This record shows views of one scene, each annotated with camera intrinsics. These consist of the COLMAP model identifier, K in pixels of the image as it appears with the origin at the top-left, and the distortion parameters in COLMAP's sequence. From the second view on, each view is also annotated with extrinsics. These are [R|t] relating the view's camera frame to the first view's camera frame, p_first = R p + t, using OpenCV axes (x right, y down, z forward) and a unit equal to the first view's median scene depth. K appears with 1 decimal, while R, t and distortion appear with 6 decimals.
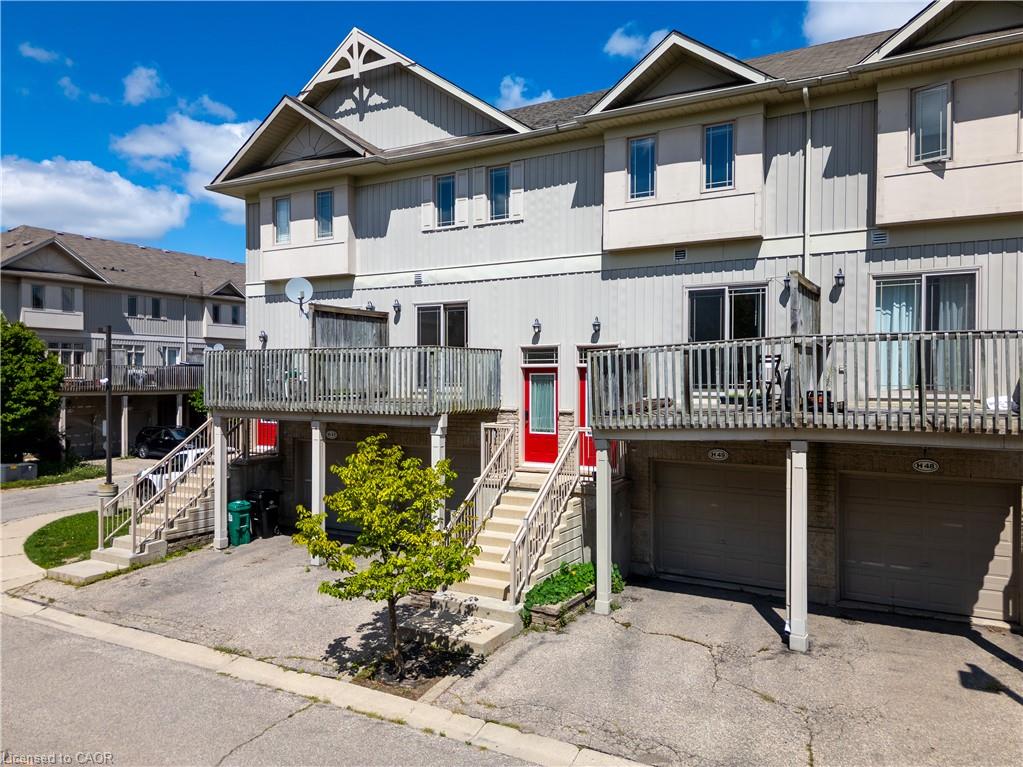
lens RADIAL K [[727.1, 0, 512.3], [0, 727.1, 381.6], [0, 0, 1]] dist [0.043320, -0.039711]
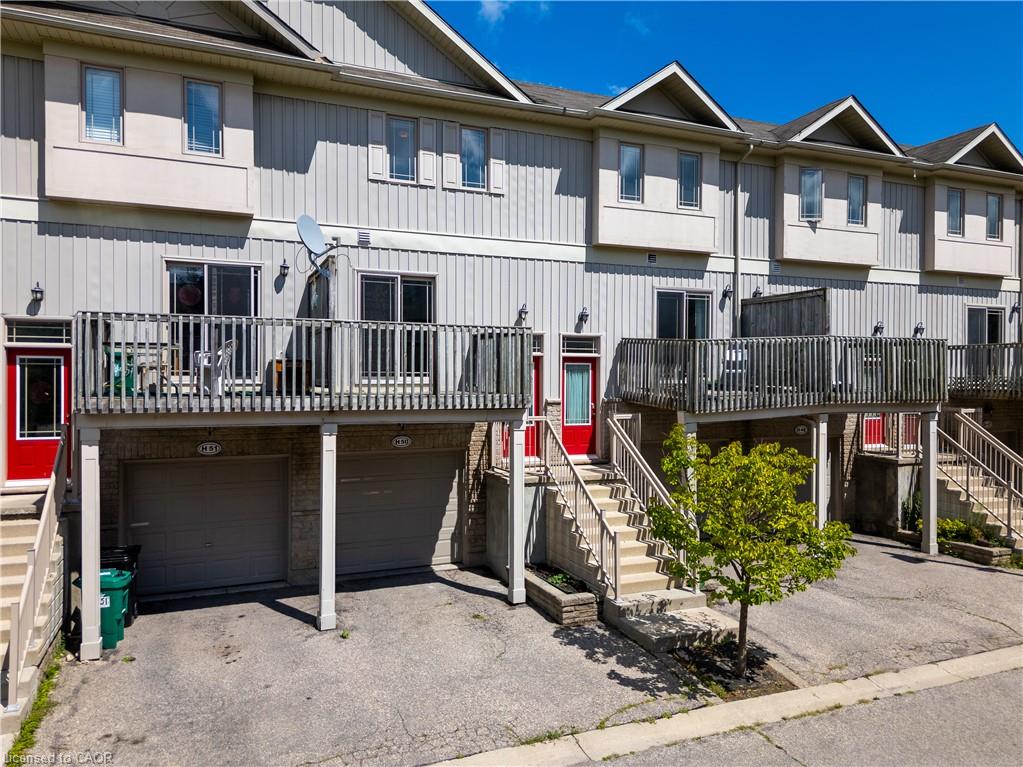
lens RADIAL K [[727.1, 0, 512.4], [0, 727.1, 381.5], [0, 0, 1]] dist [0.043320, -0.039711]
pose [[0.622586, -0.002229, 0.782548, -0.771030], [0.001272, 0.999998, 0.001837, 0.013334], [-0.782550, -0.000148, 0.622588, 0.461564]]
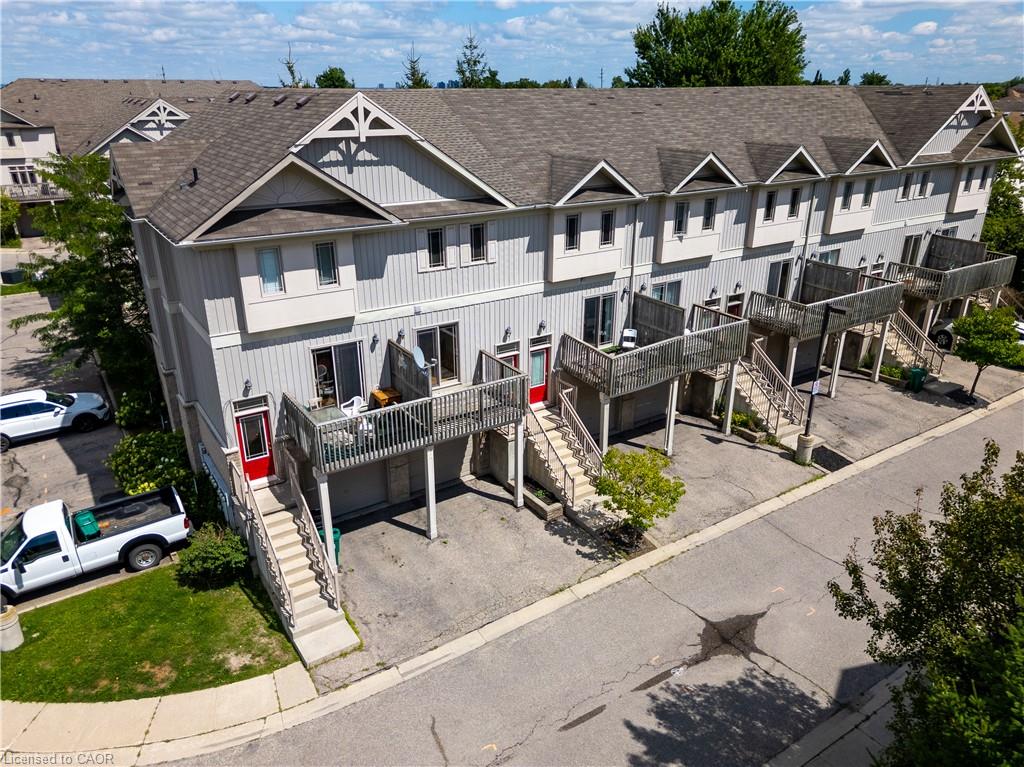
lens RADIAL K [[727.9, 0, 514.6], [0, 727.9, 381.2], [0, 0, 1]] dist [0.043320, -0.039711]
pose [[0.459736, -0.333223, 0.823168, -1.355684], [0.003635, 0.927631, 0.373481, -0.595093], [-0.888048, -0.168710, 0.427677, 0.345764]]
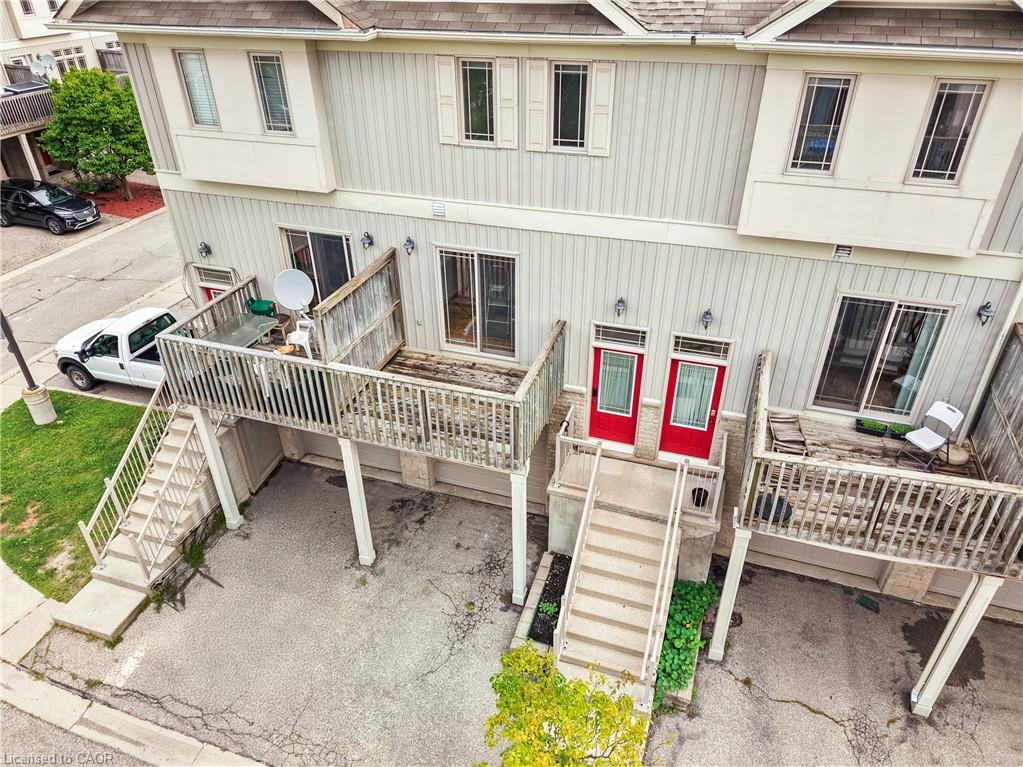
lens RADIAL K [[689.1, 0, 509.2], [0, 689.1, 386.6], [0, 0, 1]] dist [0.030845, -0.032110]
pose [[0.983017, -0.108193, 0.148227, -0.214985], [0.011380, 0.842107, 0.539191, -0.431889], [-0.183160, -0.528347, 0.829037, 0.404287]]
